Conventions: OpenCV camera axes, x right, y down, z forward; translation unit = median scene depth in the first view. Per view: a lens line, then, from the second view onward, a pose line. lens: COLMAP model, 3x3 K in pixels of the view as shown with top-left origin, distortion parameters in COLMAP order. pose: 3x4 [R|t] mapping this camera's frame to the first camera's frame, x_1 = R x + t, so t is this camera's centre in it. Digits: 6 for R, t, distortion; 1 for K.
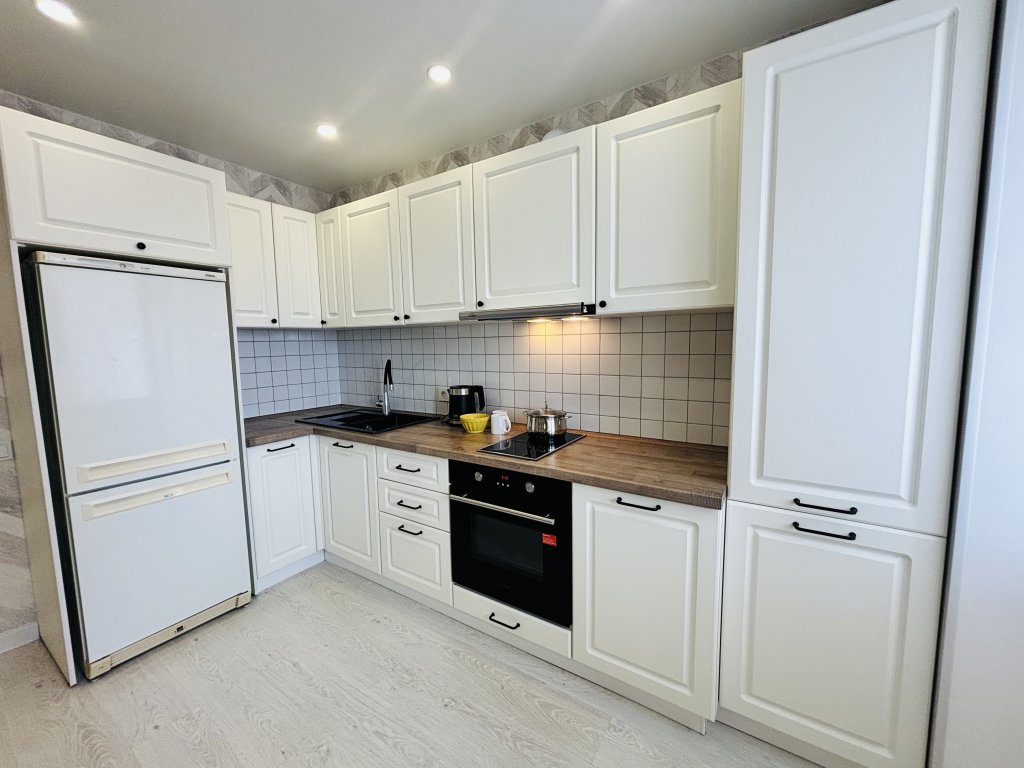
lens RADIAL K [[410.3, 0, 512.0], [0, 410.3, 384.0], [0, 0, 1]] dist [0.002439, 0.000015]
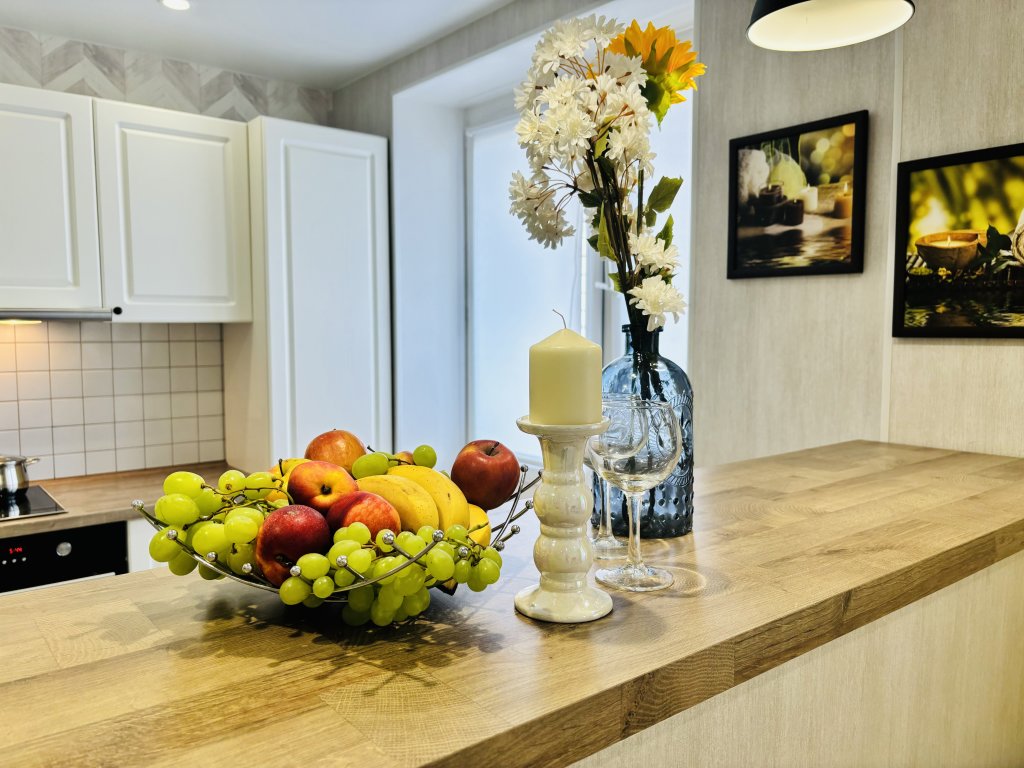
lens RADIAL K [[784.6, 0, 516.4], [0, 784.6, 386.6], [0, 0, 1]] dist [0.003796, -0.004921]
pose [[0.299267, -0.058257, 0.952389, -0.899560], [0.092997, 0.995163, 0.031652, -0.011636], [-0.949627, 0.079097, 0.303237, -0.213829]]
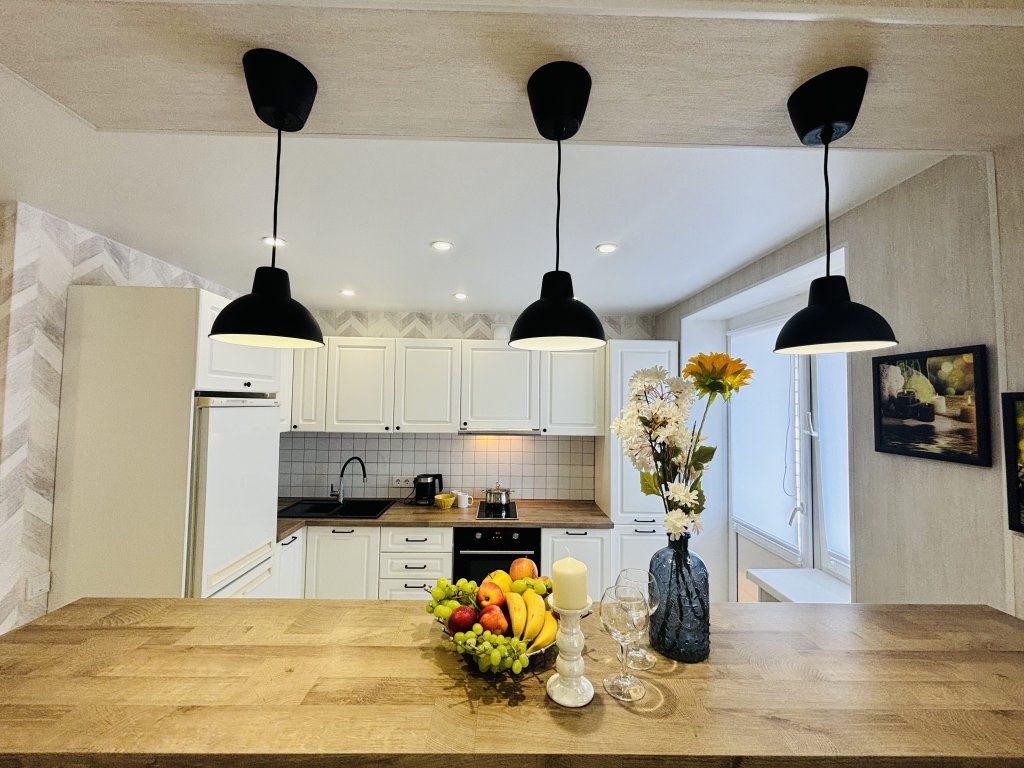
lens RADIAL K [[411.5, 0, 509.8], [0, 411.5, 382.0], [0, 0, 1]] dist [0.015141, -0.006584]
pose [[0.824936, 0.056429, 0.562402, -0.847876], [0.028178, 0.989661, -0.140630, -0.127300], [-0.564523, 0.131858, 0.814817, -0.429472]]
